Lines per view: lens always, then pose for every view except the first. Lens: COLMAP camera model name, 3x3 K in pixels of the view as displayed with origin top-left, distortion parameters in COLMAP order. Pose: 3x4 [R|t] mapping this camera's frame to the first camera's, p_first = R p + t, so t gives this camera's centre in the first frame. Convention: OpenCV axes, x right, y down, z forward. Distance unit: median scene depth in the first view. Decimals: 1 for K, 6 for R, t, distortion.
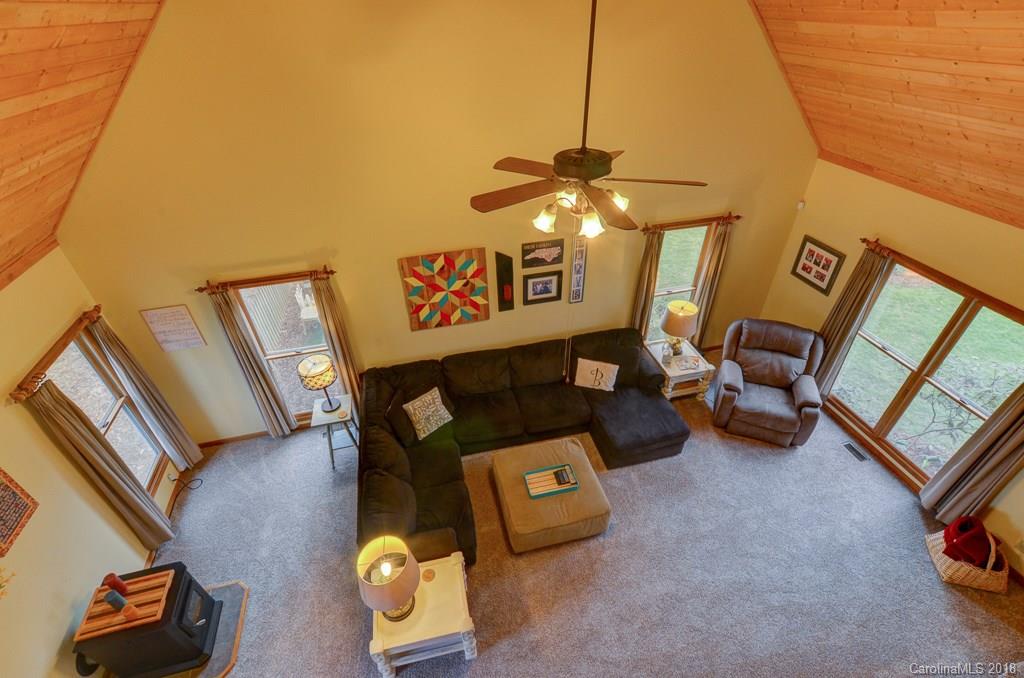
lens RADIAL K [[457.1, 0, 508.2], [0, 457.1, 343.0], [0, 0, 1]] dist [-0.003282, -0.000224]
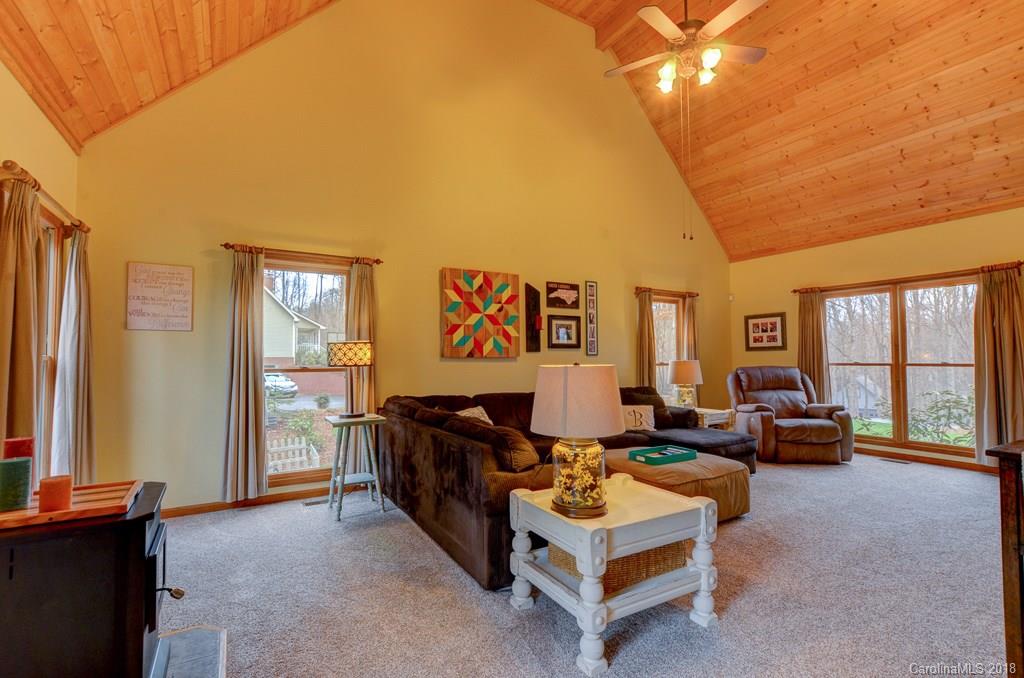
lens RADIAL K [[457.1, 0, 511.7], [0, 457.1, 343.0], [0, 0, 1]] dist [-0.003282, -0.000224]
pose [[0.956827, 0.024167, 0.289652, -0.349559], [0.165278, 0.774504, -0.610595, 0.527661], [-0.239093, 0.632107, 0.737072, 0.312474]]
